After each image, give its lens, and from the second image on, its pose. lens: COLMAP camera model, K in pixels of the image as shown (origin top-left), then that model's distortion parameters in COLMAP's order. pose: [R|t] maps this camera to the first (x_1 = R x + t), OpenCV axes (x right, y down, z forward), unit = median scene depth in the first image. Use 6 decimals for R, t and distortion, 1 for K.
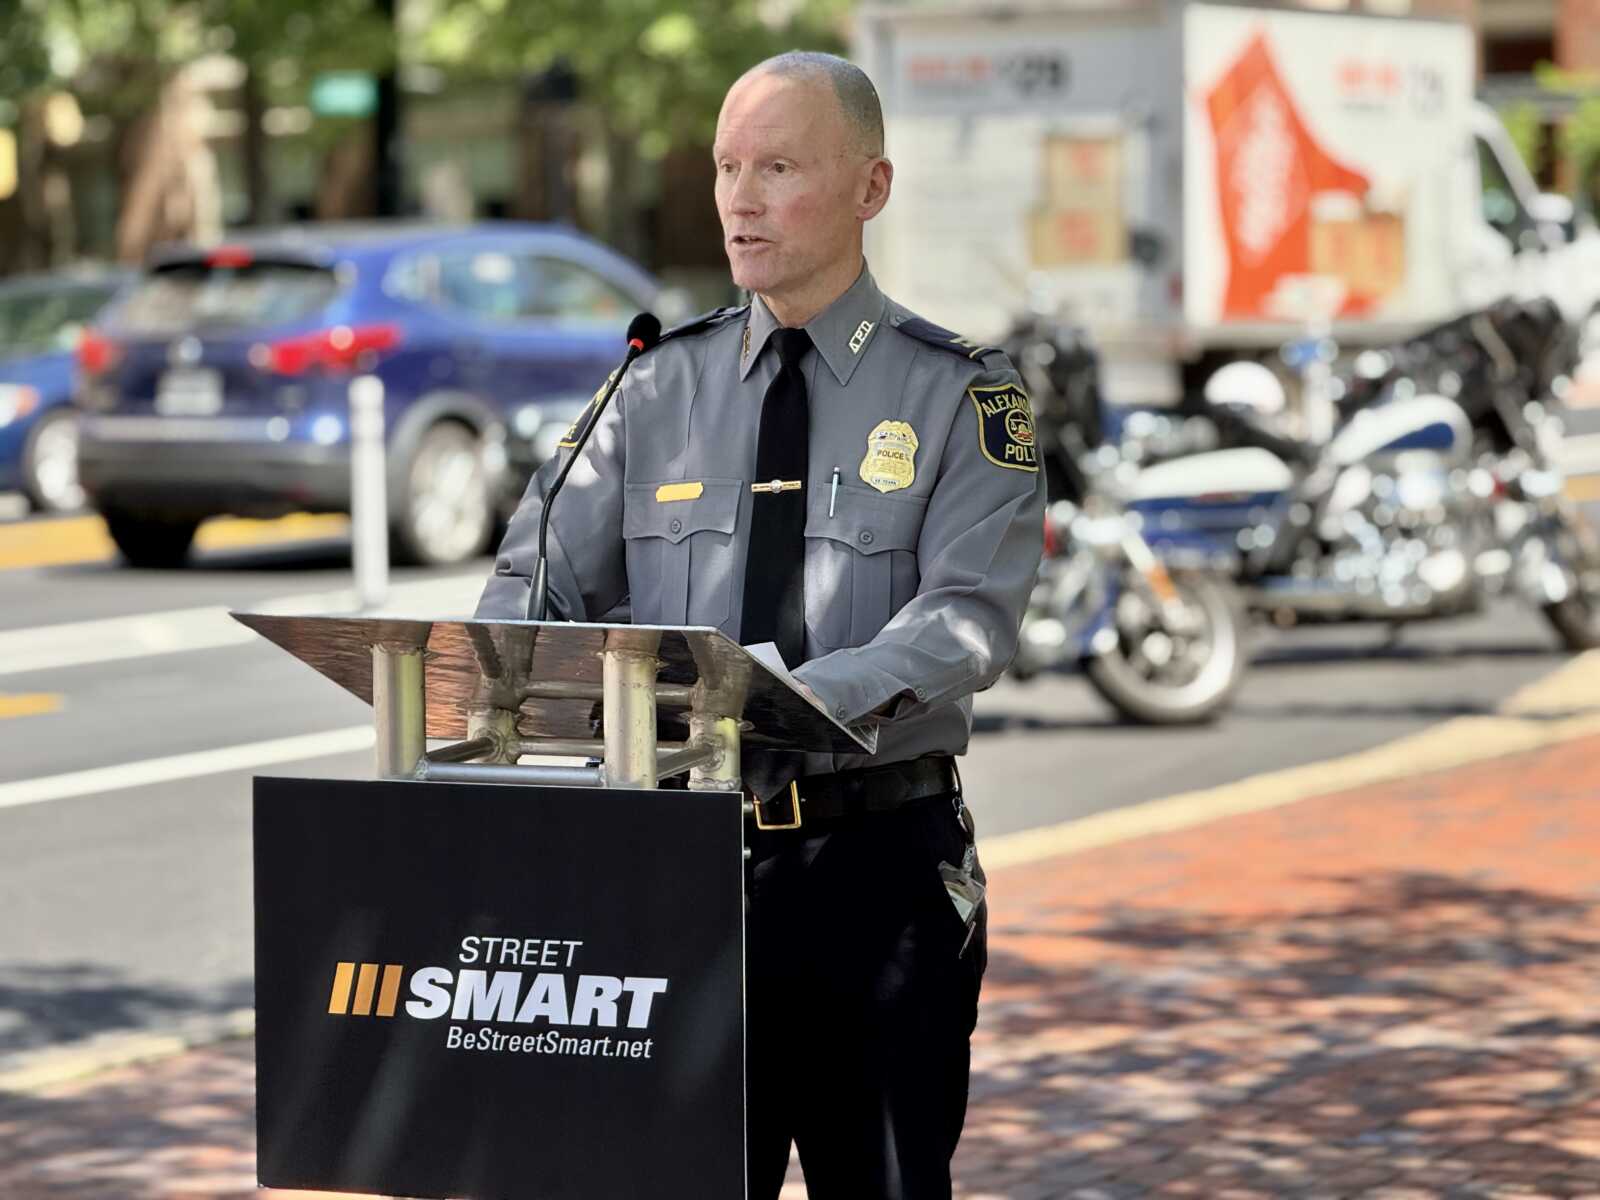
lens RADIAL K [[5640.7, 0, 791.2], [0, 5640.7, 597.9], [0, 0, 1]] dist [0.499937, 0.000000]
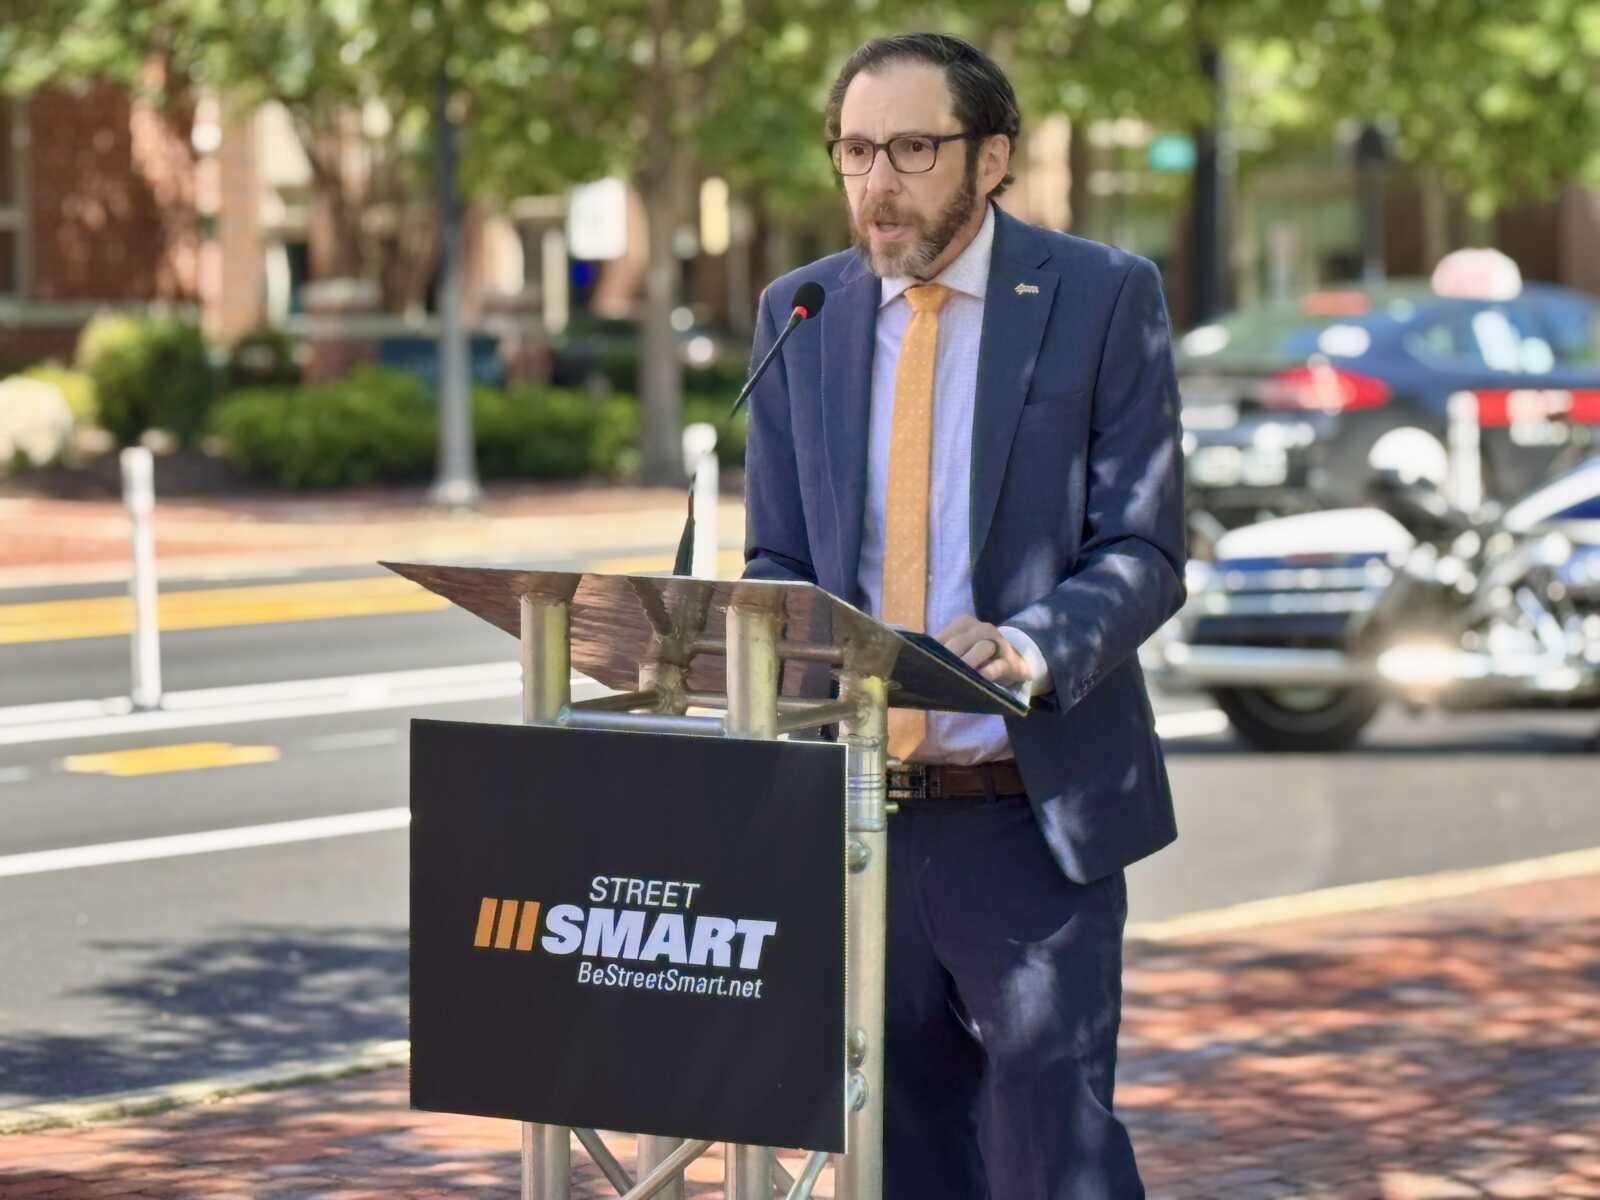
lens RADIAL K [[5344.9, 0, 799.8], [0, 5344.9, 591.4], [0, 0, 1]] dist [0.185635, 0.000000]
pose [[0.987099, 0.021493, -0.158664, 0.134934], [-0.022854, 0.999716, -0.006755, 0.013152], [0.158474, 0.010294, 0.987309, 0.032284]]
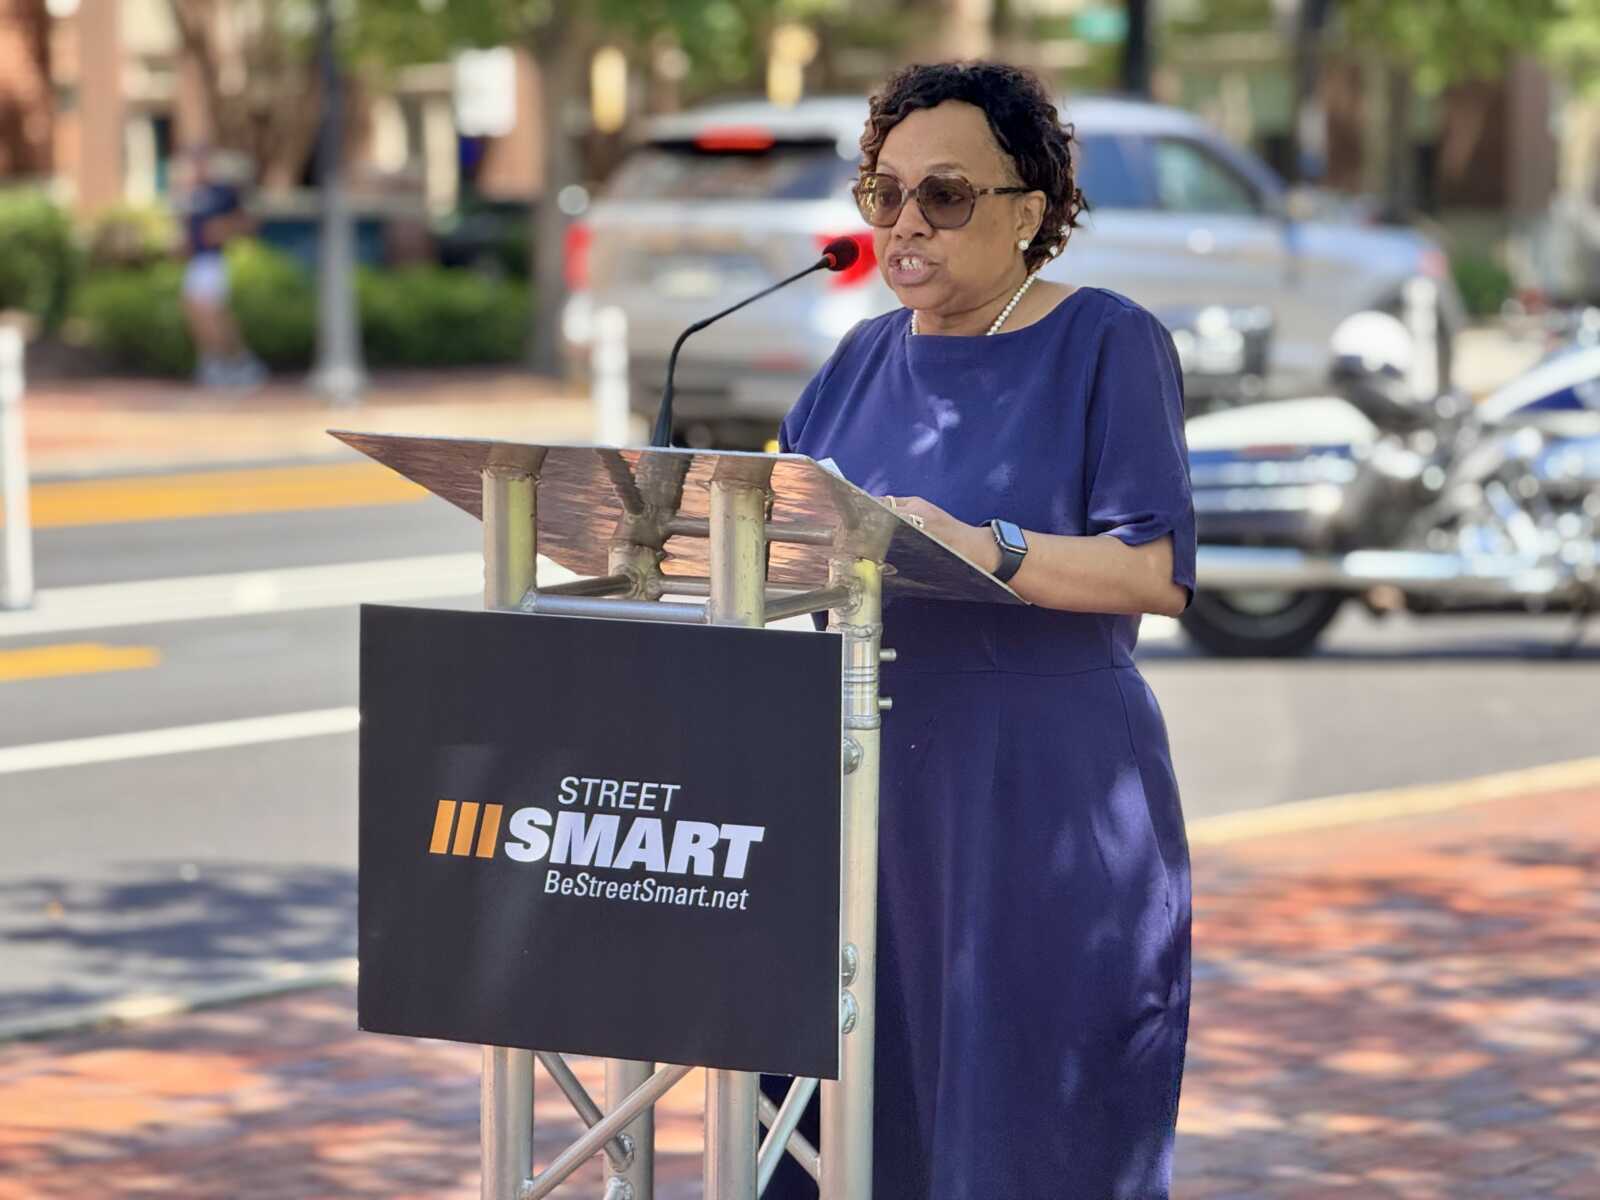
lens RADIAL K [[5640.7, 0, 799.4], [0, 5640.7, 610.1], [0, 0, 1]] dist [0.499937, 0.000000]
pose [[0.989880, 0.028240, -0.139072, 0.113197], [-0.026634, 0.999556, 0.013395, 0.017962], [0.139388, -0.009555, 0.990192, 0.063465]]
